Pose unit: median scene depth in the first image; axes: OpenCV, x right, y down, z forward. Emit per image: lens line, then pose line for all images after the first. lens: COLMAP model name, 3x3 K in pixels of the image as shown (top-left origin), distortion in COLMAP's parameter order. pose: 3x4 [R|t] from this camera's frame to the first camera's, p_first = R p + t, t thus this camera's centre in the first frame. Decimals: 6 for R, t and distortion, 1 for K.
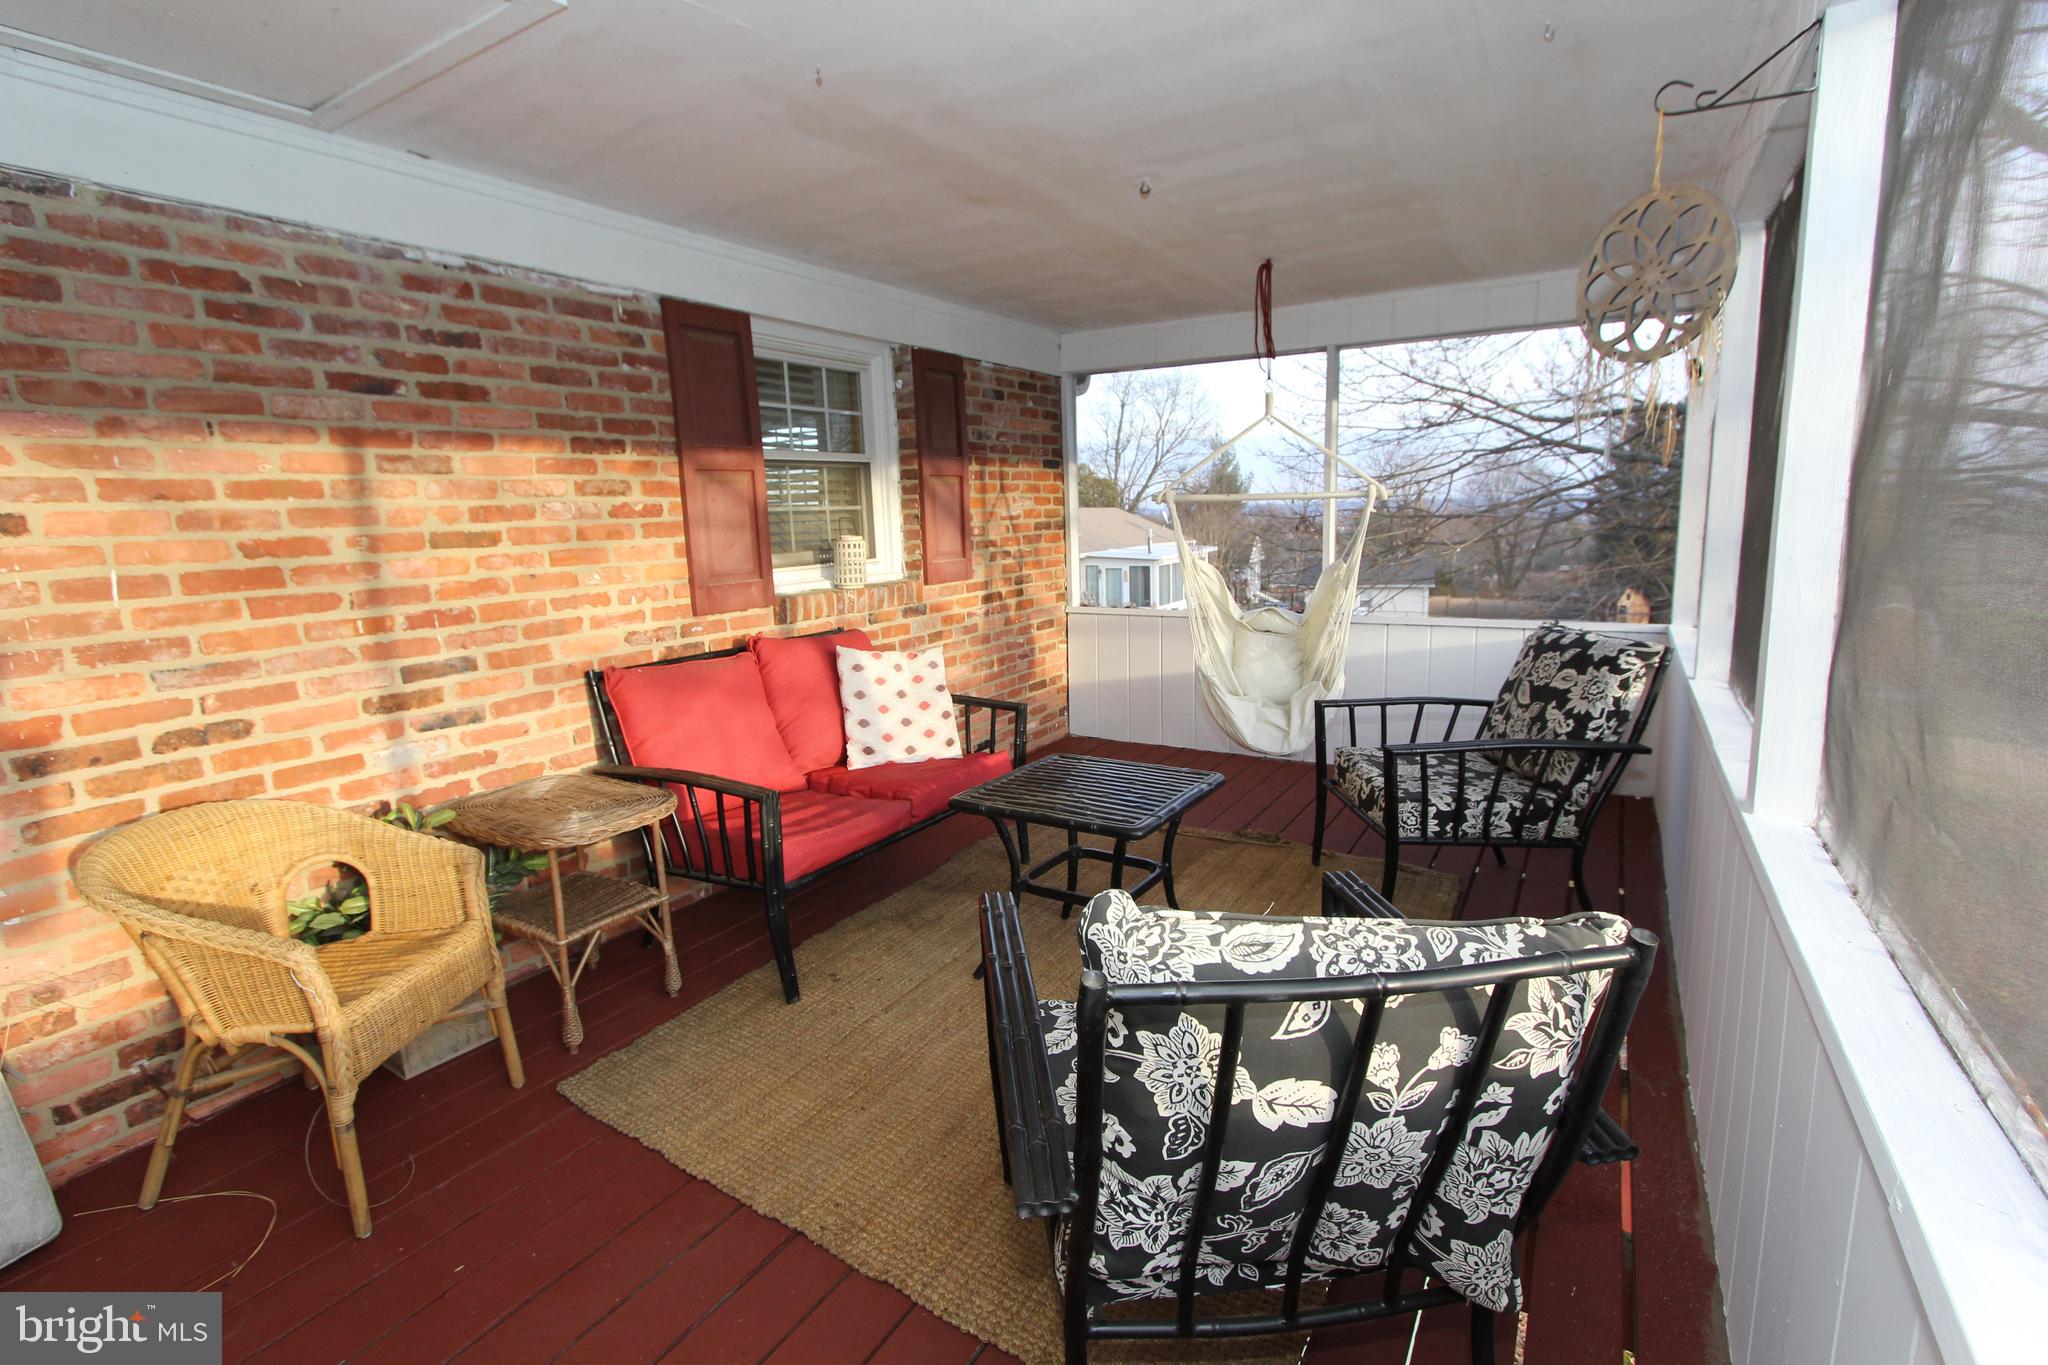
lens RADIAL K [[953.8, 0, 1013.1], [0, 953.8, 675.3], [0, 0, 1]] dist [-0.025483, 0.005575]
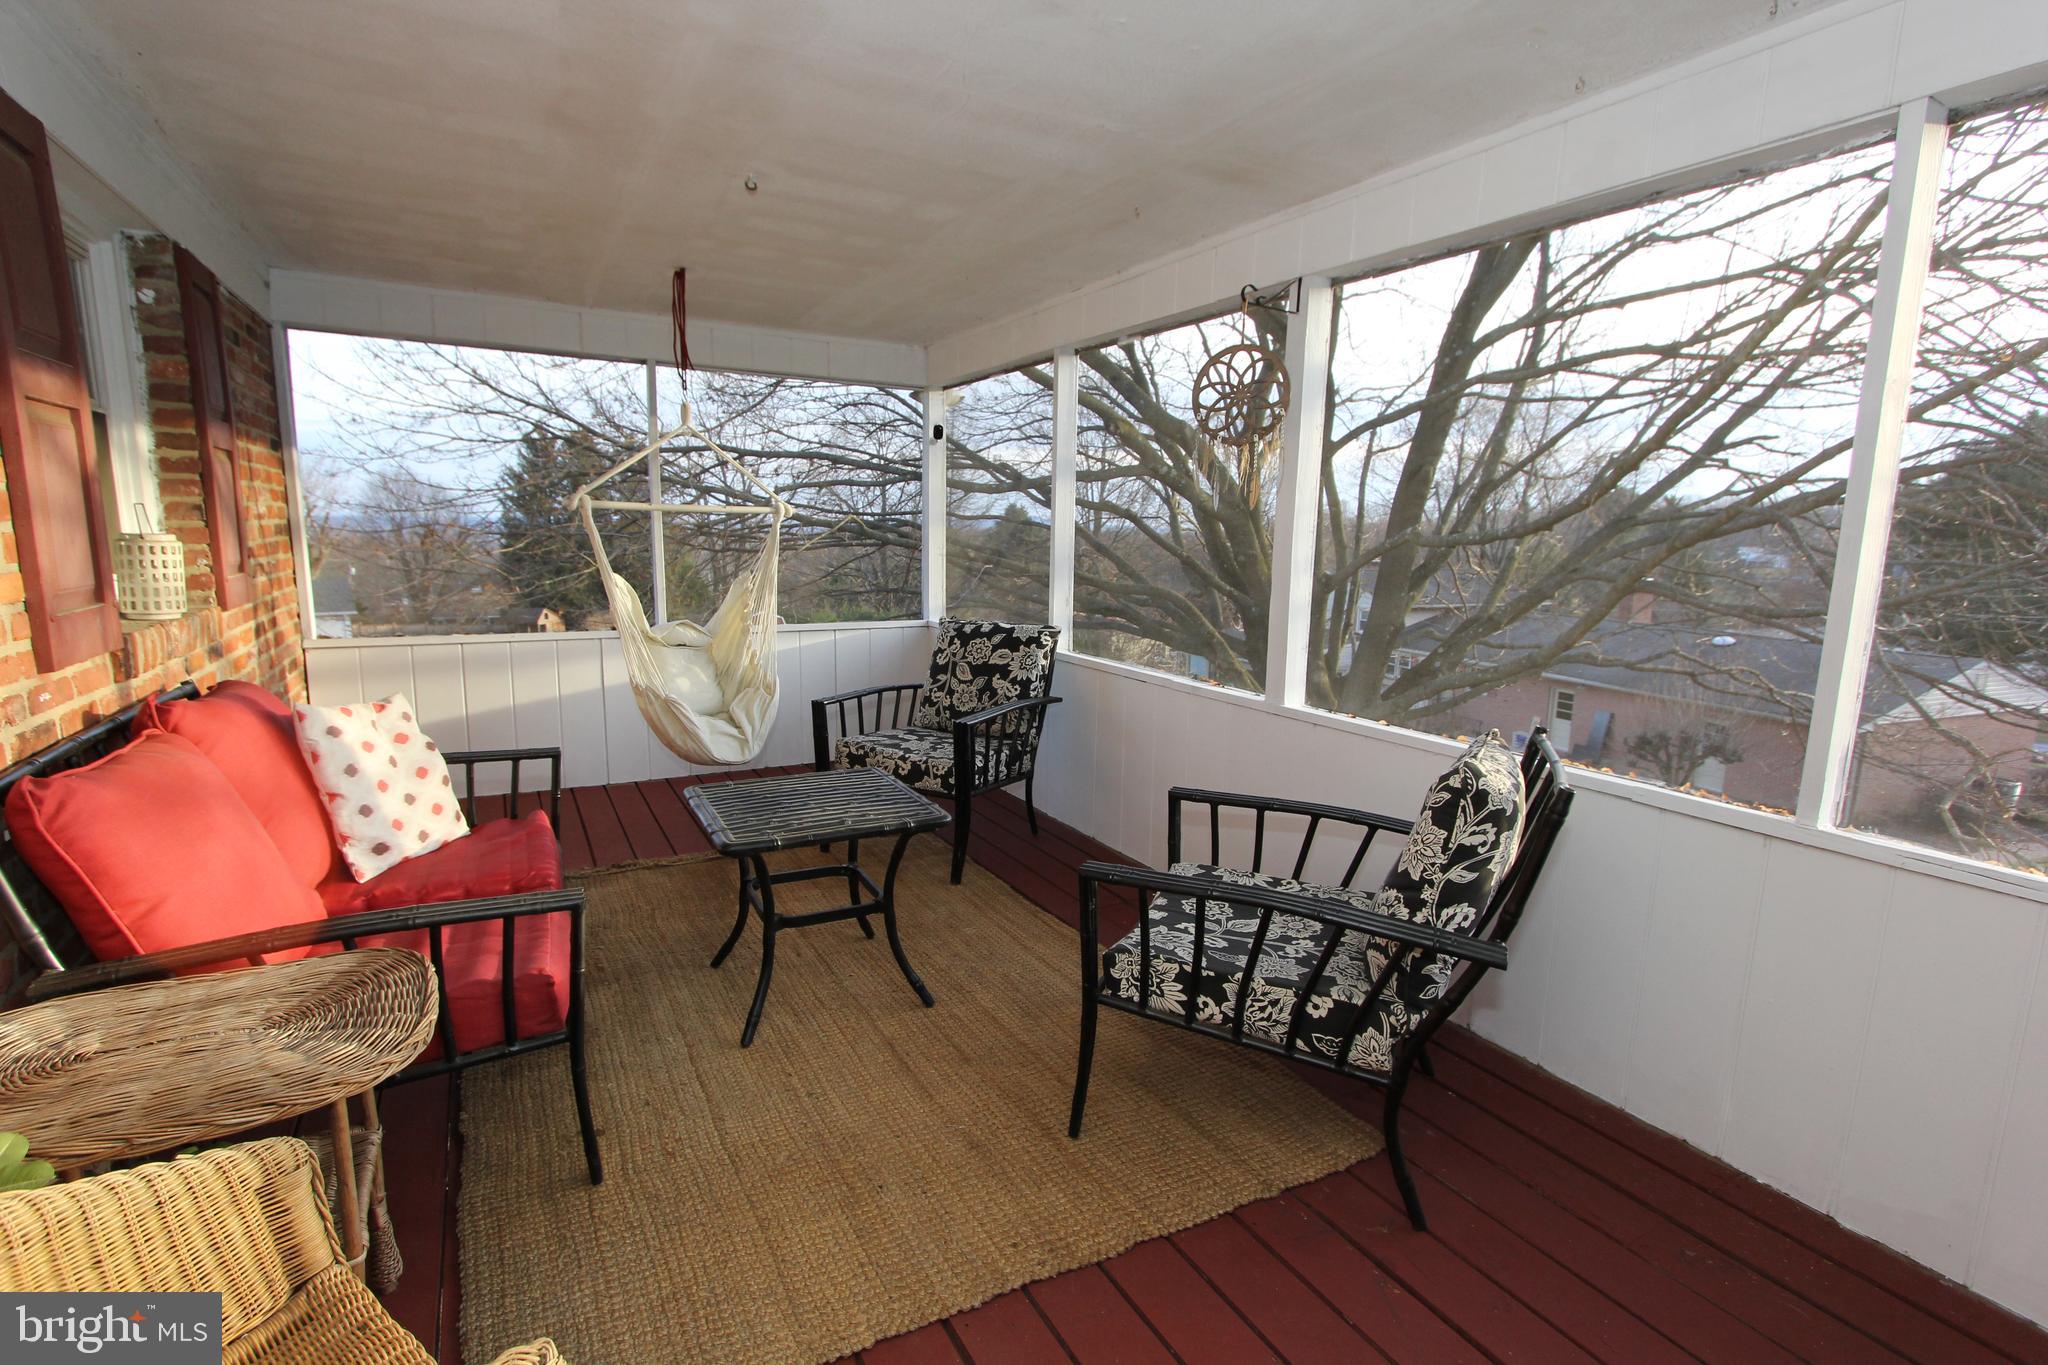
lens RADIAL K [[953.8, 0, 1022.5], [0, 953.8, 689.0], [0, 0, 1]] dist [-0.025483, 0.005575]
pose [[0.482768, -0.104123, 0.869536, -0.504734], [0.113053, 0.992008, 0.056022, -0.020039], [-0.868421, 0.071258, 0.490681, 0.259777]]
